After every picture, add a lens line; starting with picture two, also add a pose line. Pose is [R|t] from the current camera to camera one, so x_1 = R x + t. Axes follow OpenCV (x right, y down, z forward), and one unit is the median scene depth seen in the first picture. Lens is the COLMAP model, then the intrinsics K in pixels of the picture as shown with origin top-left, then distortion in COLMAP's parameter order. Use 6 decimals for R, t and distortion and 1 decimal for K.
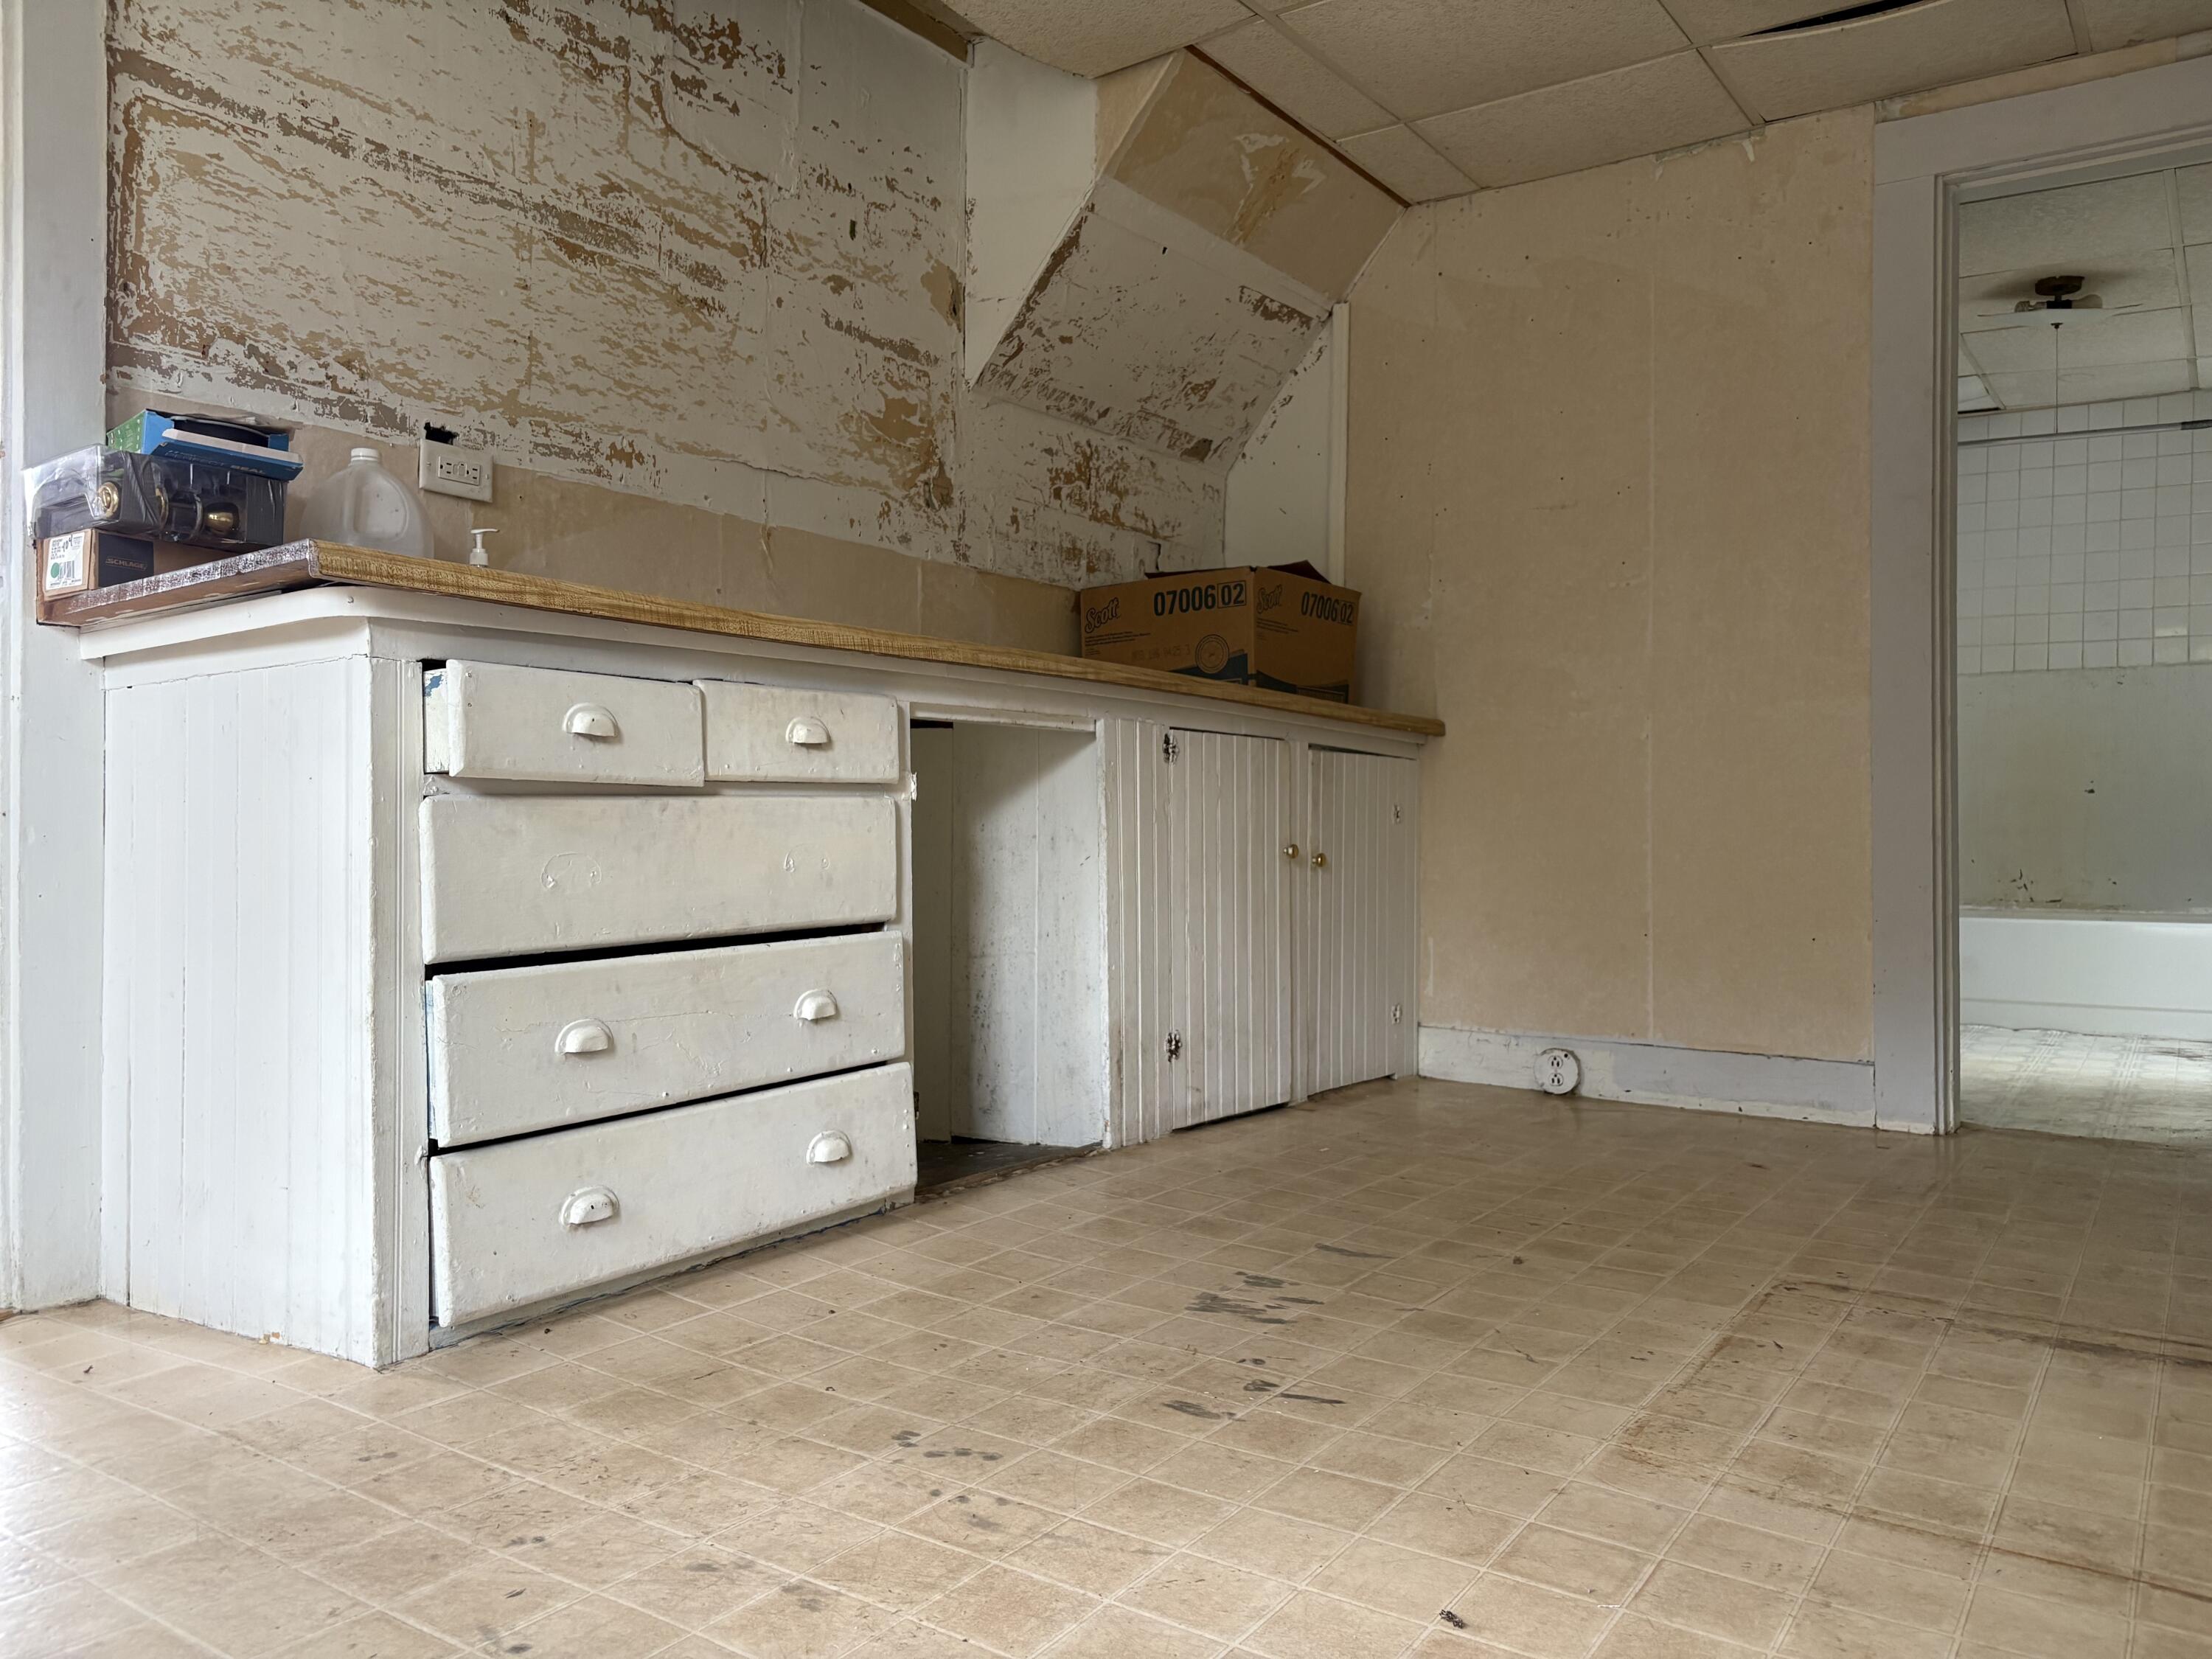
lens RADIAL K [[1663.4, 0, 1106.0], [0, 1663.4, 829.5], [0, 0, 1]] dist [0.036059, -0.023342]
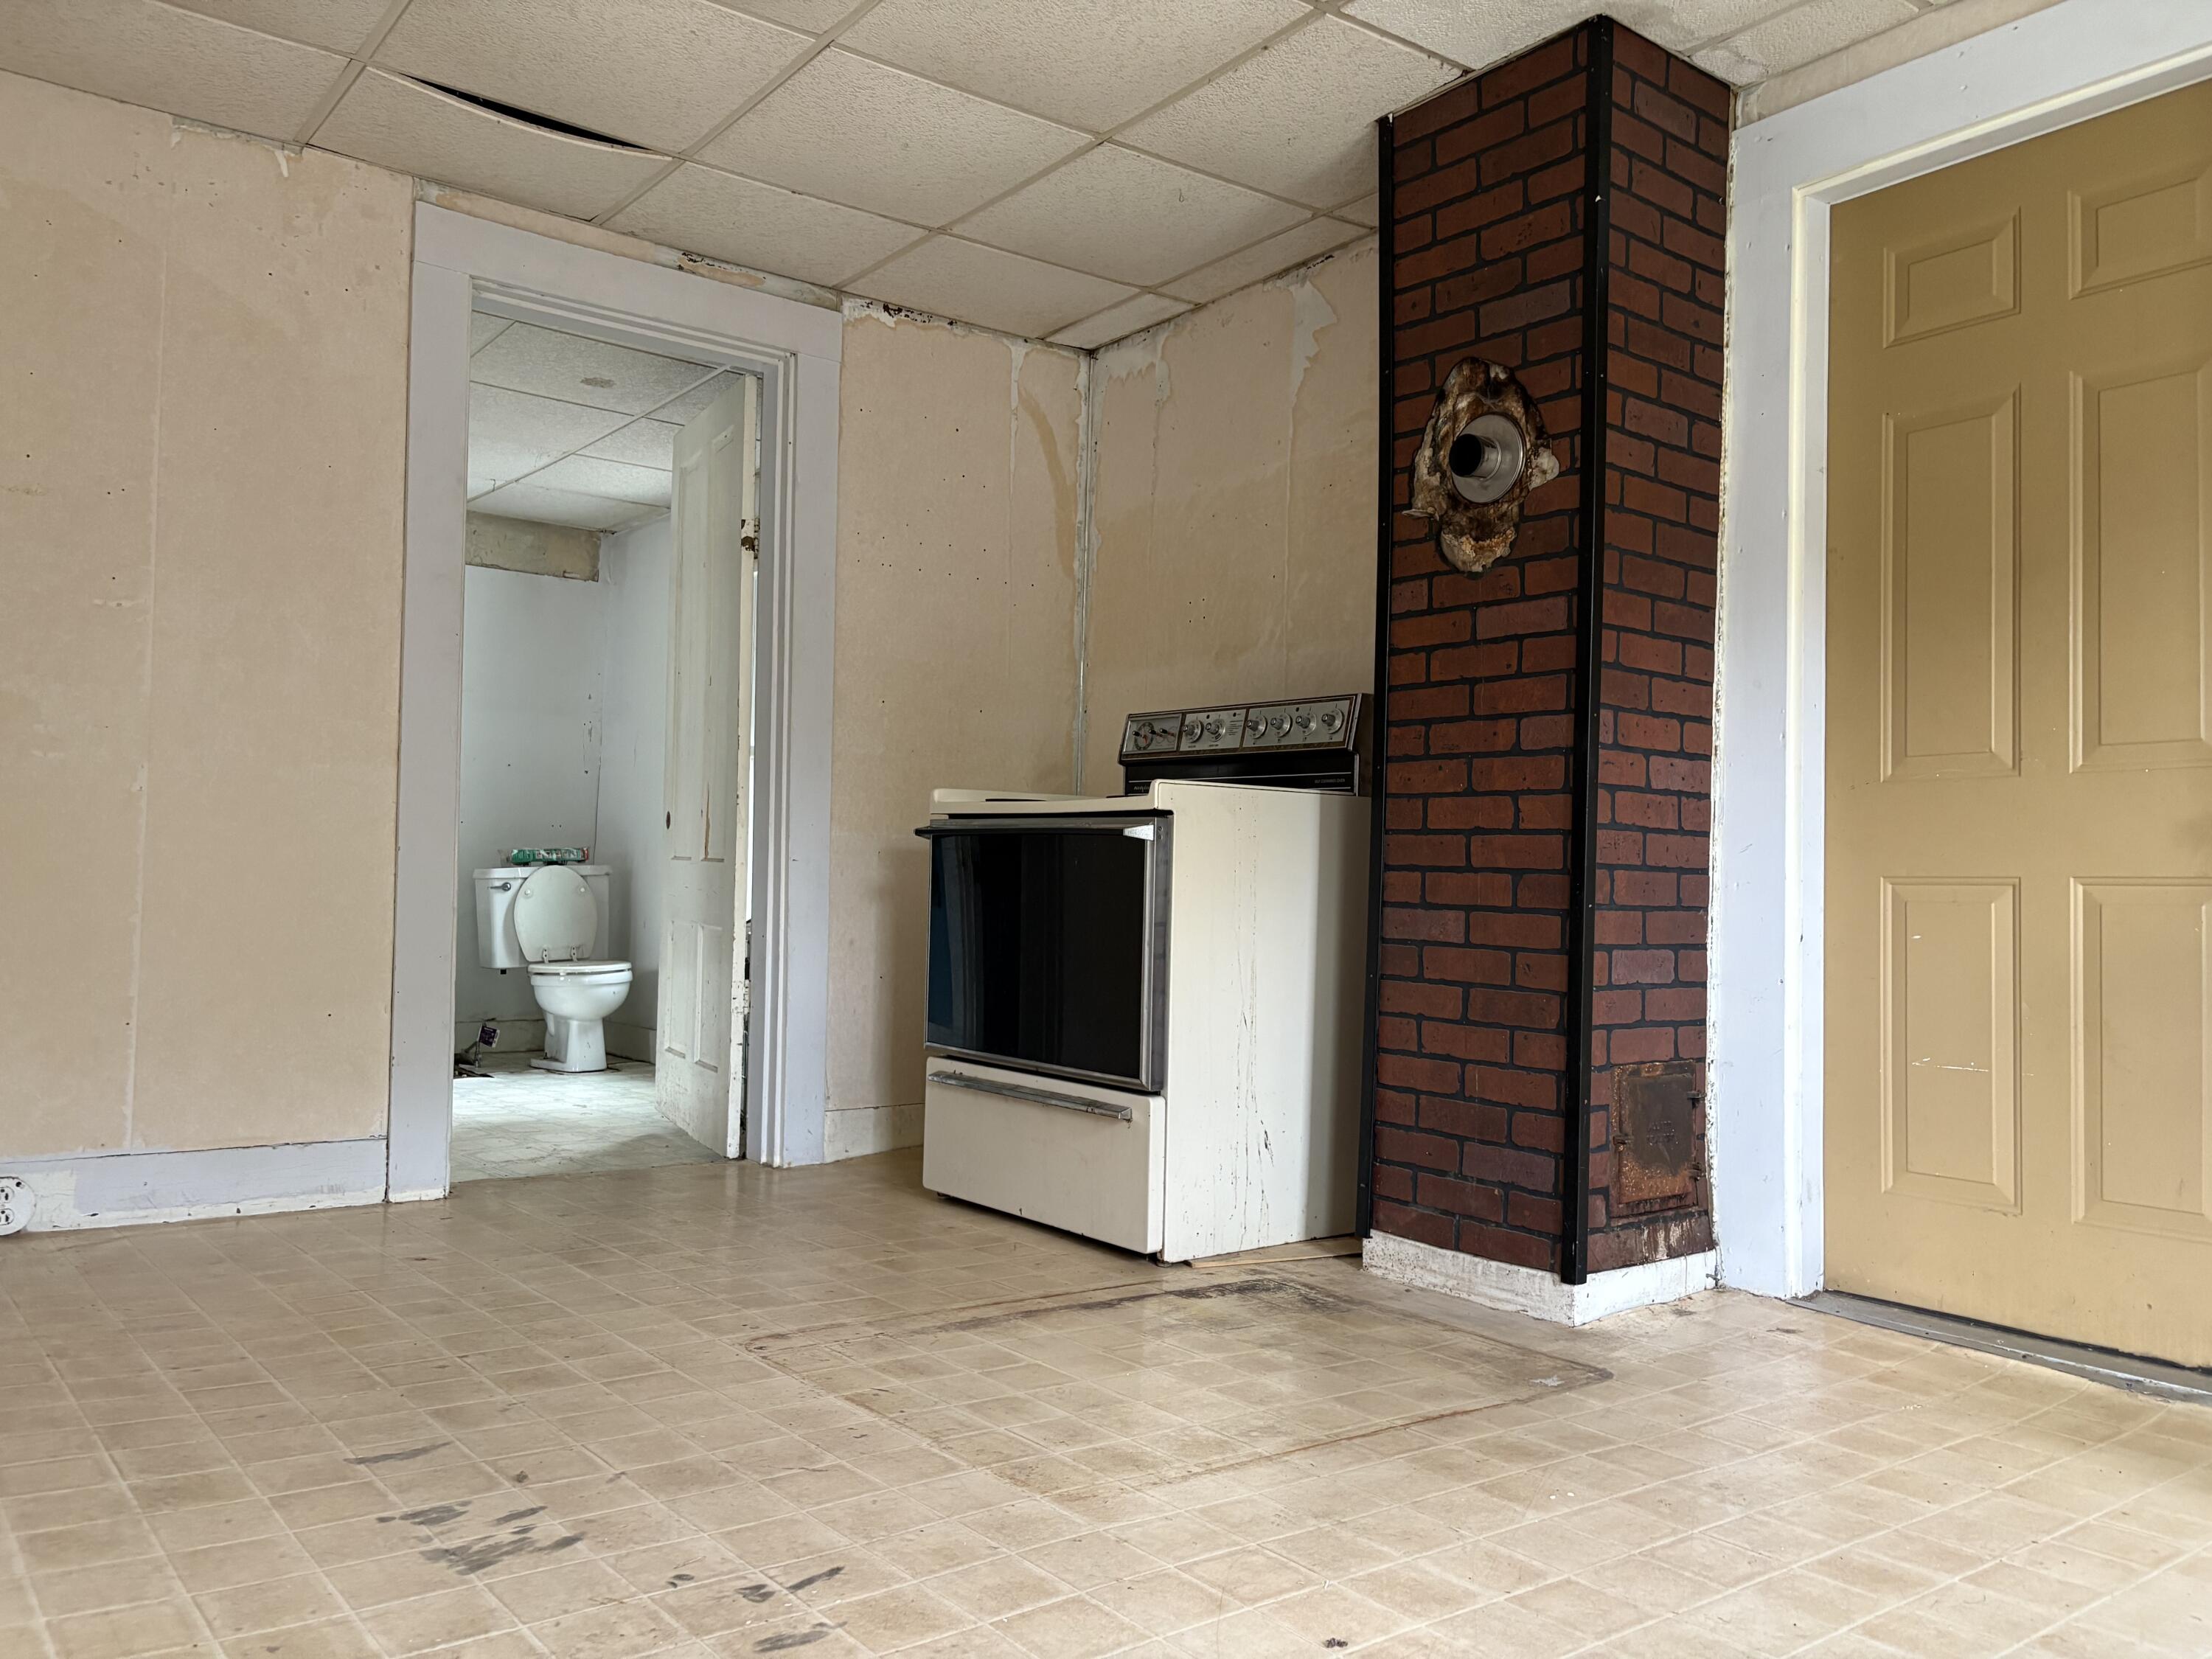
lens RADIAL K [[1663.4, 0, 1106.0], [0, 1663.4, 829.5], [0, 0, 1]] dist [0.036059, -0.023342]
pose [[0.319710, 0.036290, 0.946820, -0.593215], [-0.019525, 0.999306, -0.031708, -0.032007], [-0.947314, -0.008349, 0.320197, 0.482156]]
